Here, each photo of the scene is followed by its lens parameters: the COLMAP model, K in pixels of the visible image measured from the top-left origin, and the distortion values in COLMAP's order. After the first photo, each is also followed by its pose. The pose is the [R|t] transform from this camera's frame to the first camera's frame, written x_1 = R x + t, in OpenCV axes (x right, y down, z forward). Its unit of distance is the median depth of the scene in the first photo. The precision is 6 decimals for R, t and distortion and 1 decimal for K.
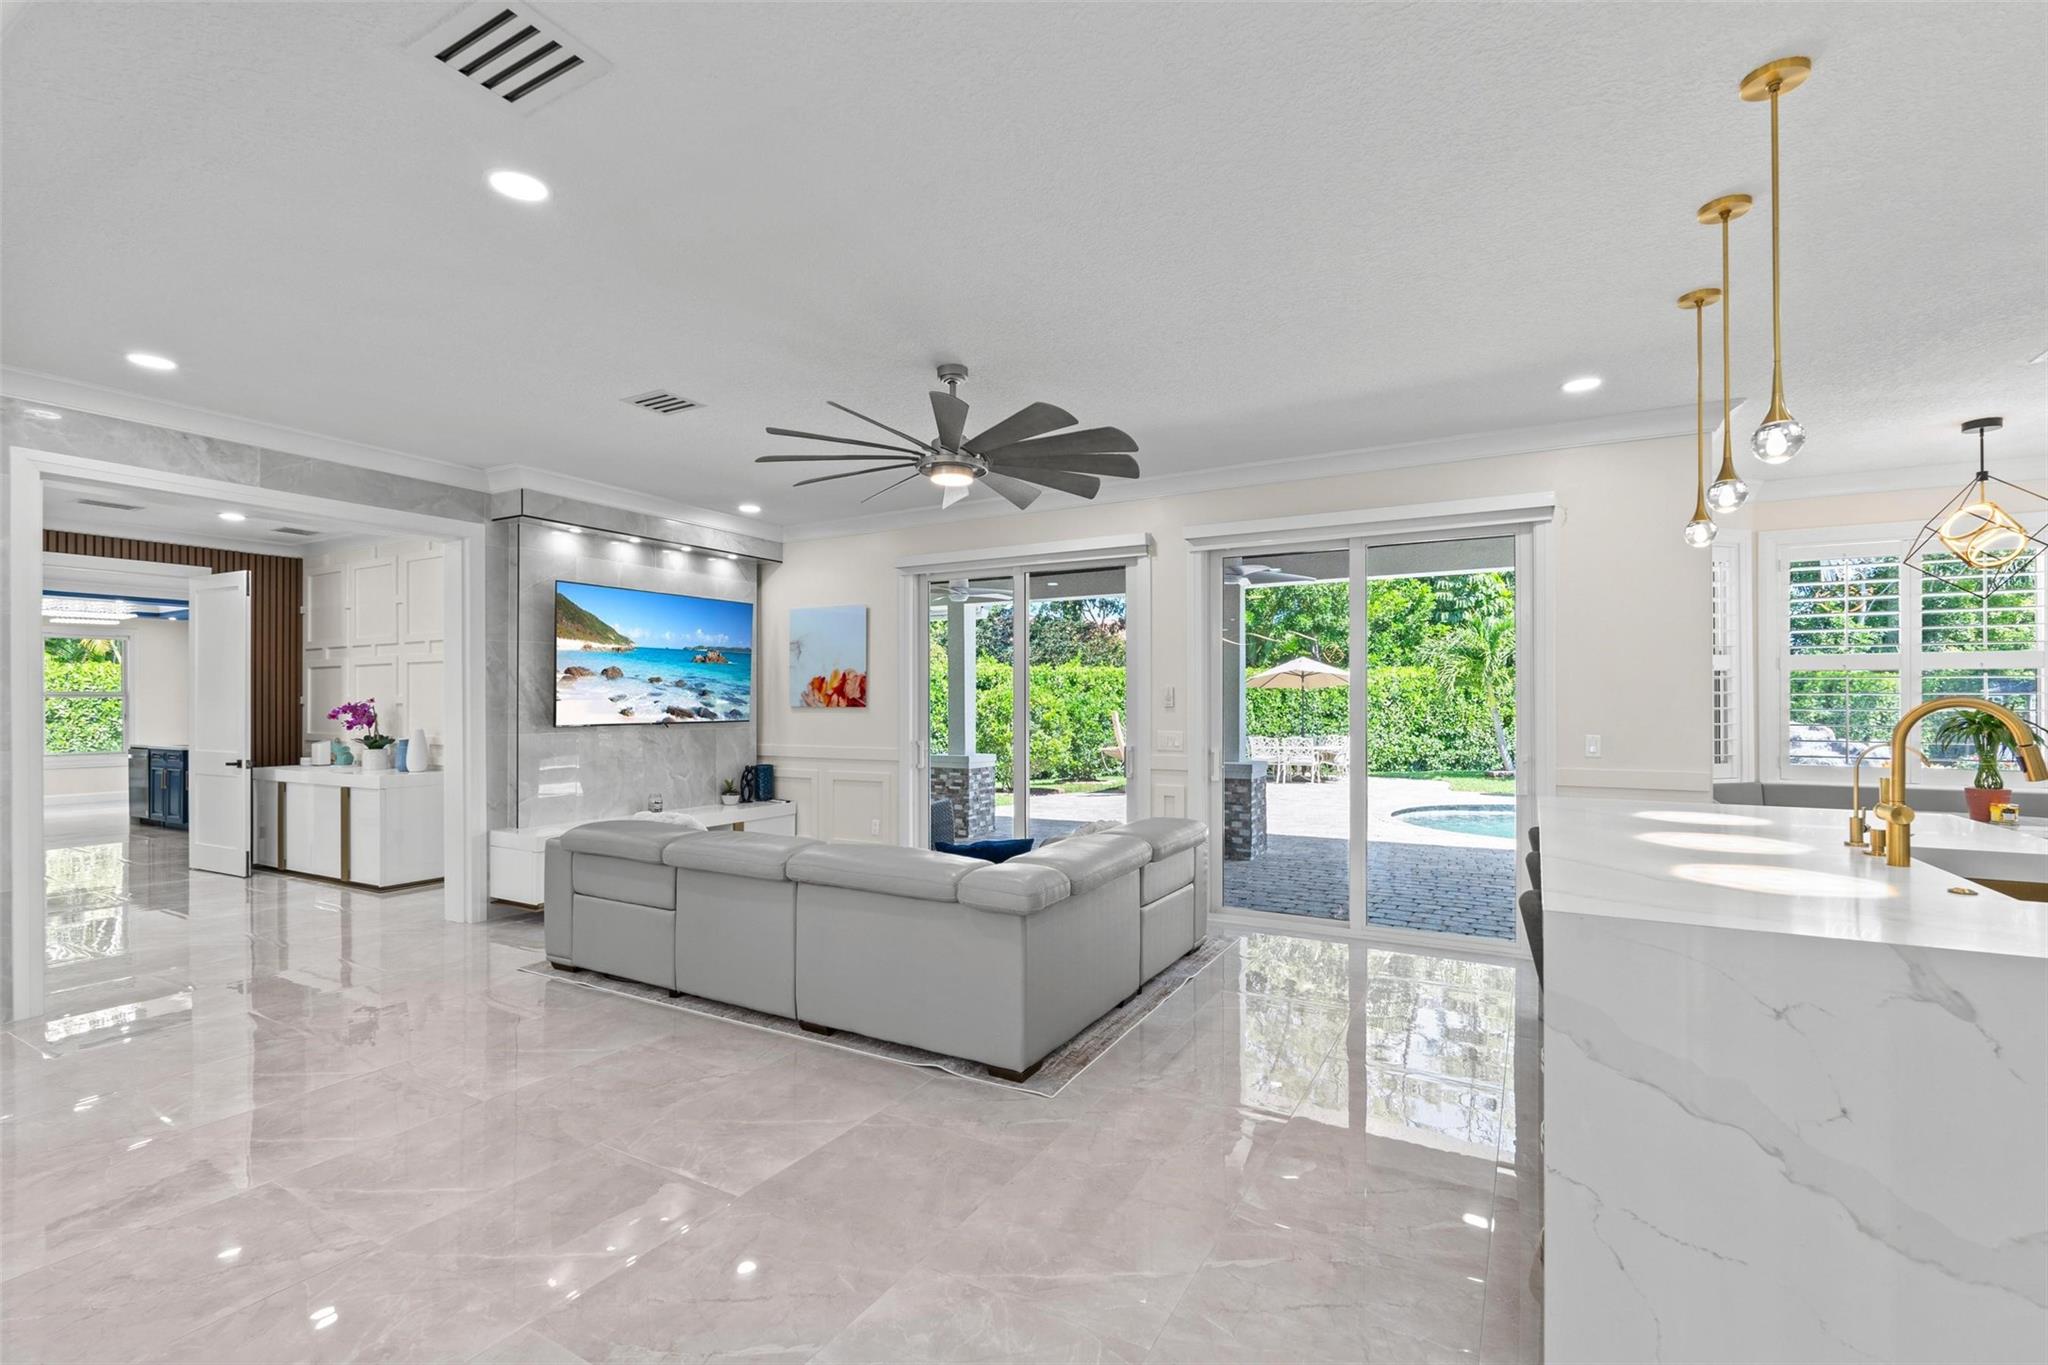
lens RADIAL K [[894.3, 0, 1036.0], [0, 894.3, 699.1], [0, 0, 1]] dist [-0.001833, -0.001199]
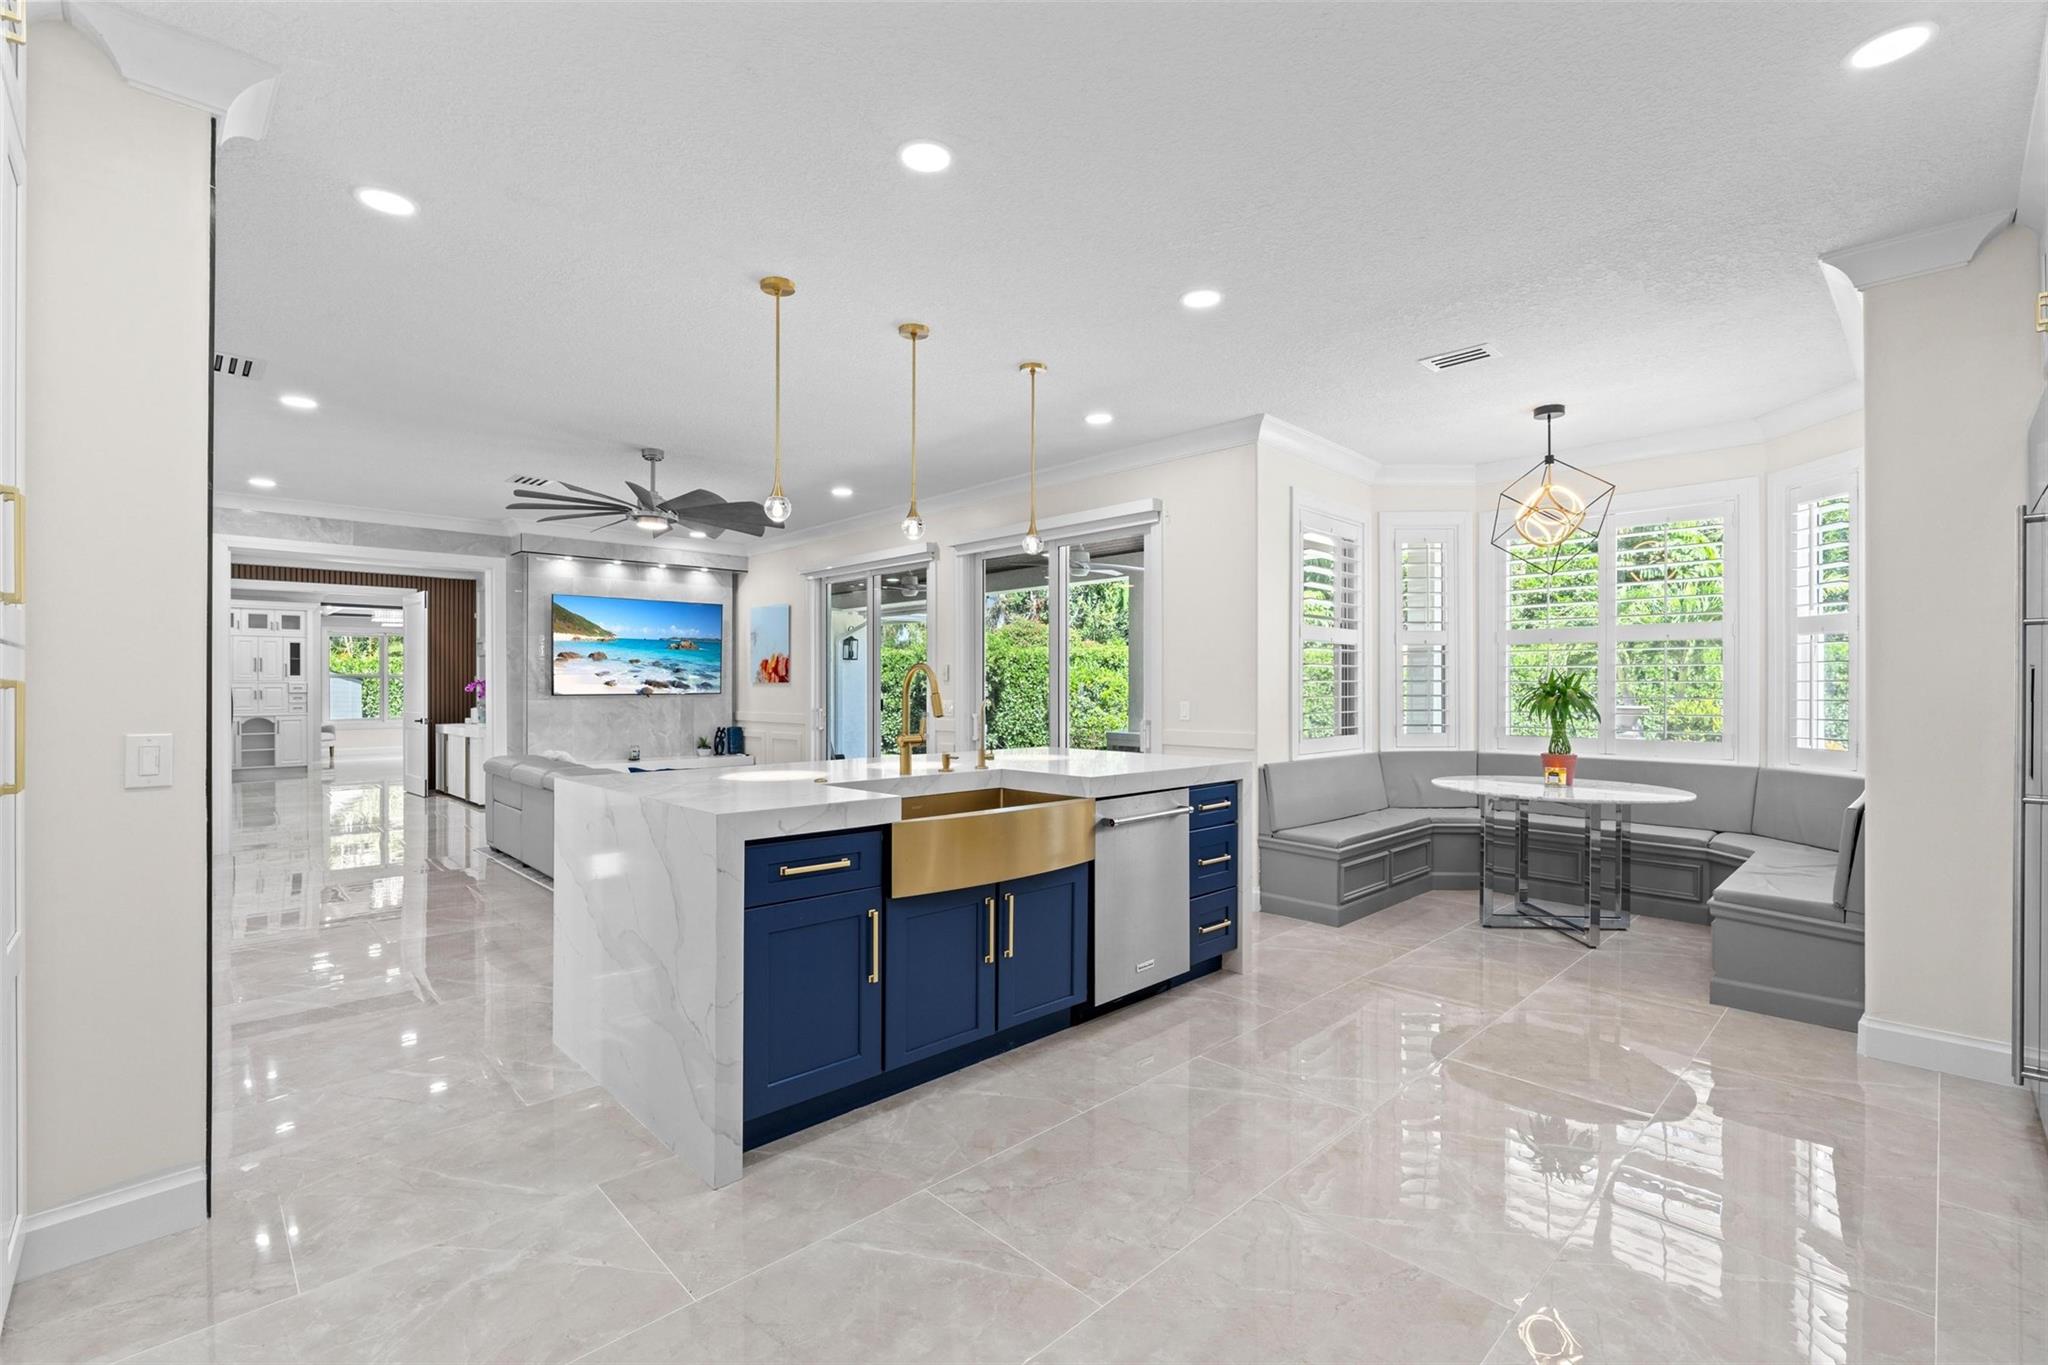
lens RADIAL K [[894.3, 0, 1024.8], [0, 894.3, 681.9], [0, 0, 1]] dist [-0.001833, -0.001199]
pose [[0.956170, -0.001009, -0.292812, 0.558114], [0.000825, 0.999999, -0.000754, 0.010850], [0.292813, 0.000479, 0.956170, -0.144984]]
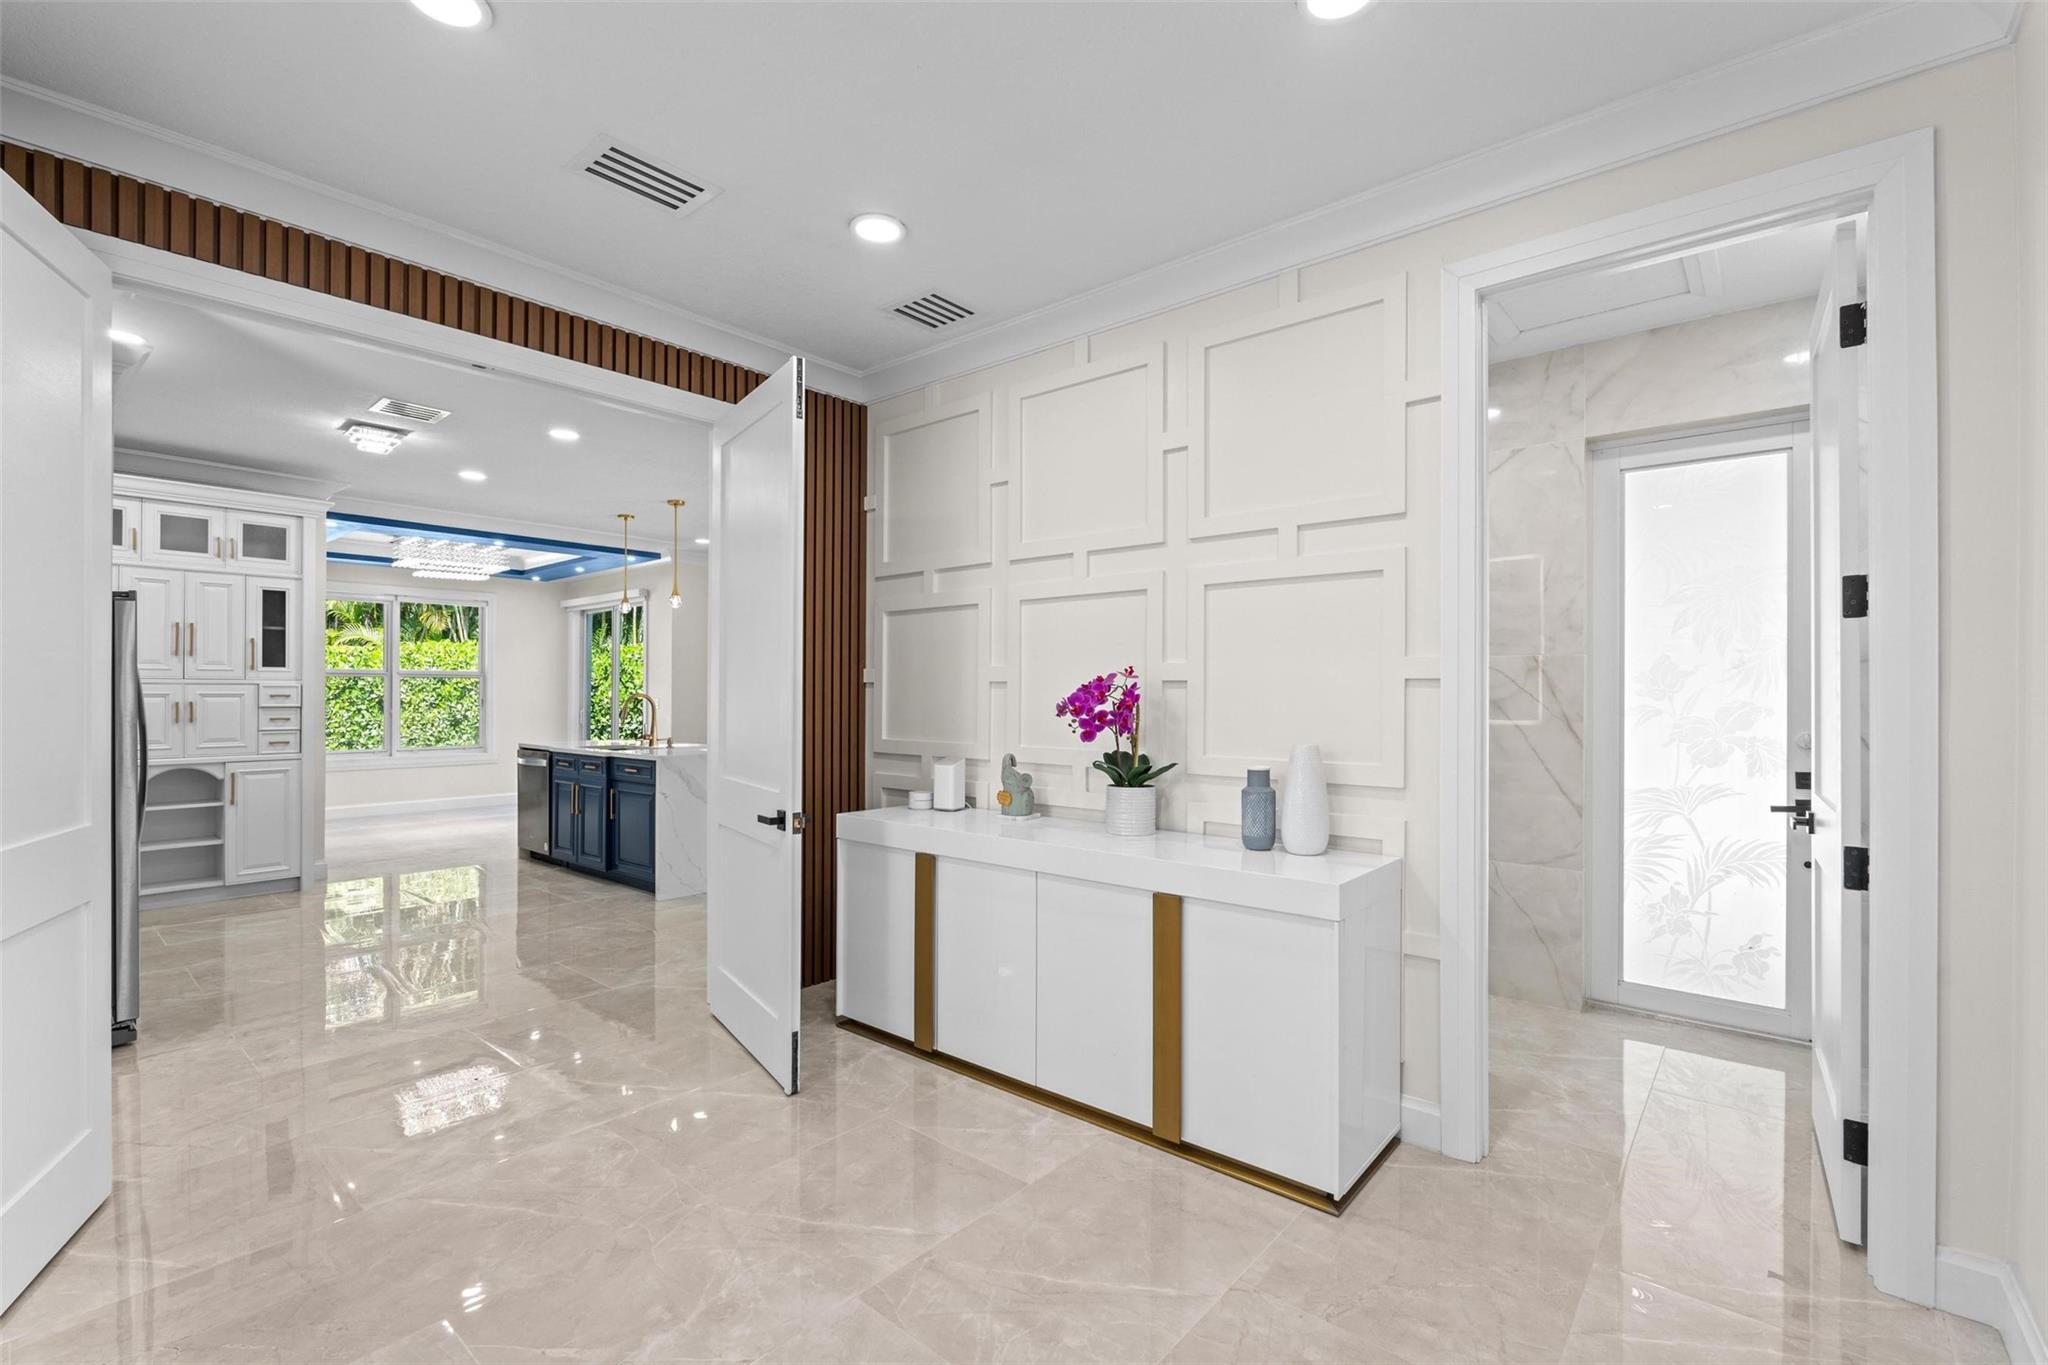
lens RADIAL K [[894.3, 0, 1027.0], [0, 894.3, 689.4], [0, 0, 1]] dist [-0.001833, -0.001199]
pose [[0.980654, 0.005853, -0.195660, -0.788469], [-0.006161, 0.999981, -0.000969, 0.011525], [0.195651, 0.002155, 0.980671, 0.633825]]
